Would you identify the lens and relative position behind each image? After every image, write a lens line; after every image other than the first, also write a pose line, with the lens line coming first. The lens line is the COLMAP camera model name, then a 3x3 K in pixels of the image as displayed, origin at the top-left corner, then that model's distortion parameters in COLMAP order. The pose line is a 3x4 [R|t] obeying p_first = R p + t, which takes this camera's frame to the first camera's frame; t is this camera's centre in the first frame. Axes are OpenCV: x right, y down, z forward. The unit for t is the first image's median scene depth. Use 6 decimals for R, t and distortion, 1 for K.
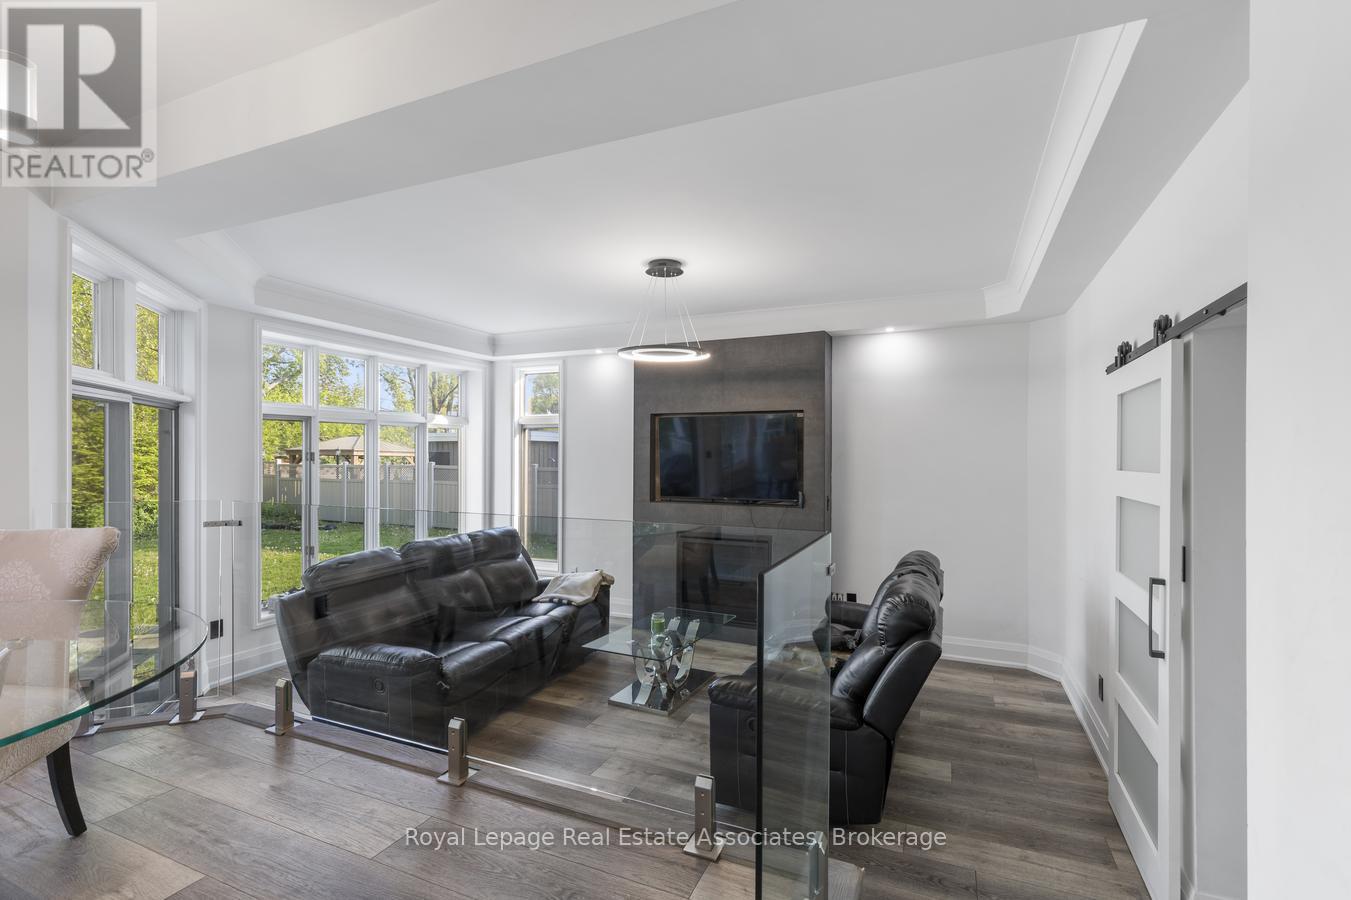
lens RADIAL K [[622.9, 0, 672.9], [0, 622.9, 454.1], [0, 0, 1]] dist [0.005059, 0.000661]
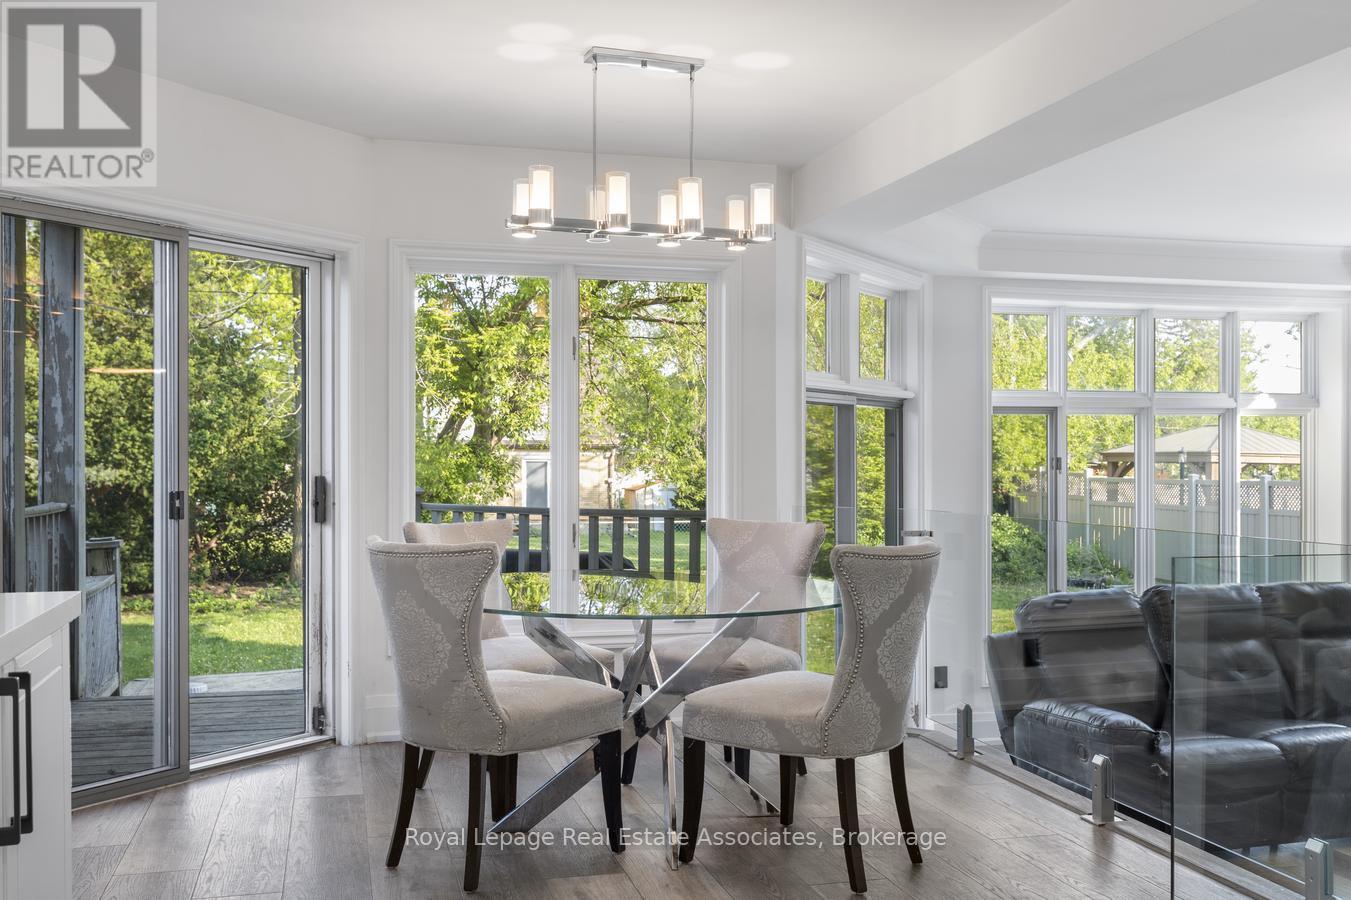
lens RADIAL K [[1312.0, 0, 675.3], [0, 1312.0, 452.5], [0, 0, 1]] dist [0.005666, 0.000000]
pose [[0.629235, -0.005756, -0.777194, 0.412646], [0.001507, 0.999980, -0.006185, -0.000067], [0.777214, 0.002721, 0.629231, -0.371804]]
